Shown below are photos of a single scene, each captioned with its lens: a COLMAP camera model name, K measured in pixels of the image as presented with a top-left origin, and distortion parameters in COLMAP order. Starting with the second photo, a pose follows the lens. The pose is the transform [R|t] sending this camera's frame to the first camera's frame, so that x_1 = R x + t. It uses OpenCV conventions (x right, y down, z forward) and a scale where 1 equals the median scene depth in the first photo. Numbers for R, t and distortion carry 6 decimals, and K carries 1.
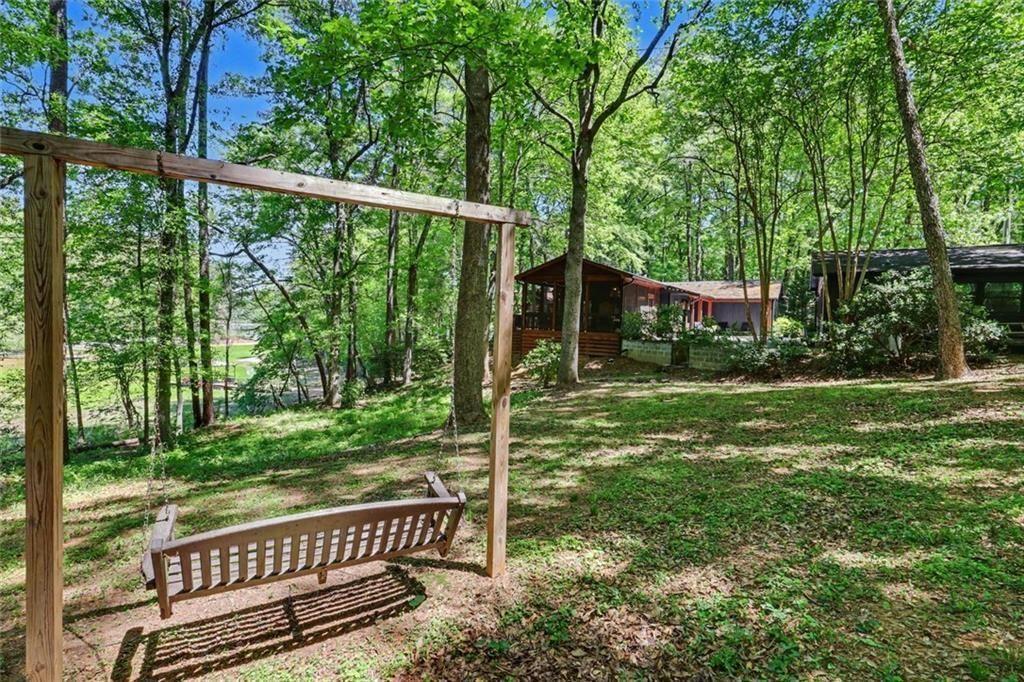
lens RADIAL K [[479.8, 0, 512.0], [0, 479.8, 341.0], [0, 0, 1]] dist [0.000415, -0.000042]
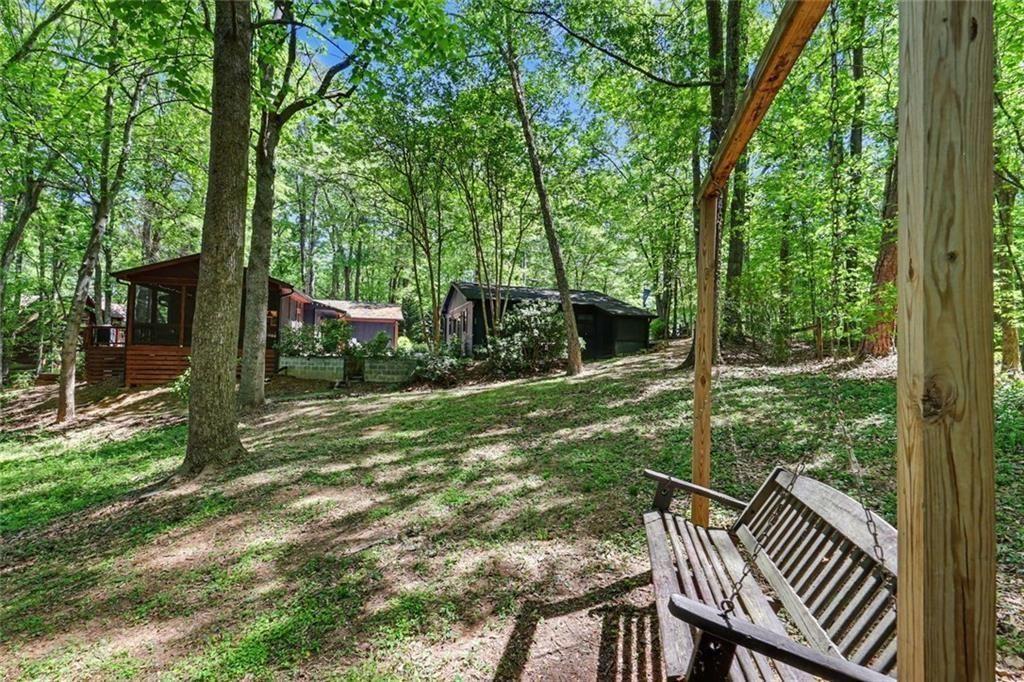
lens RADIAL K [[479.8, 0, 512.0], [0, 479.8, 341.0], [0, 0, 1]] dist [0.000415, -0.000042]
pose [[0.646370, 0.015423, 0.762868, -0.233907], [0.025582, 0.998796, -0.041869, 0.023028], [-0.762595, 0.046579, 0.645197, 0.130880]]
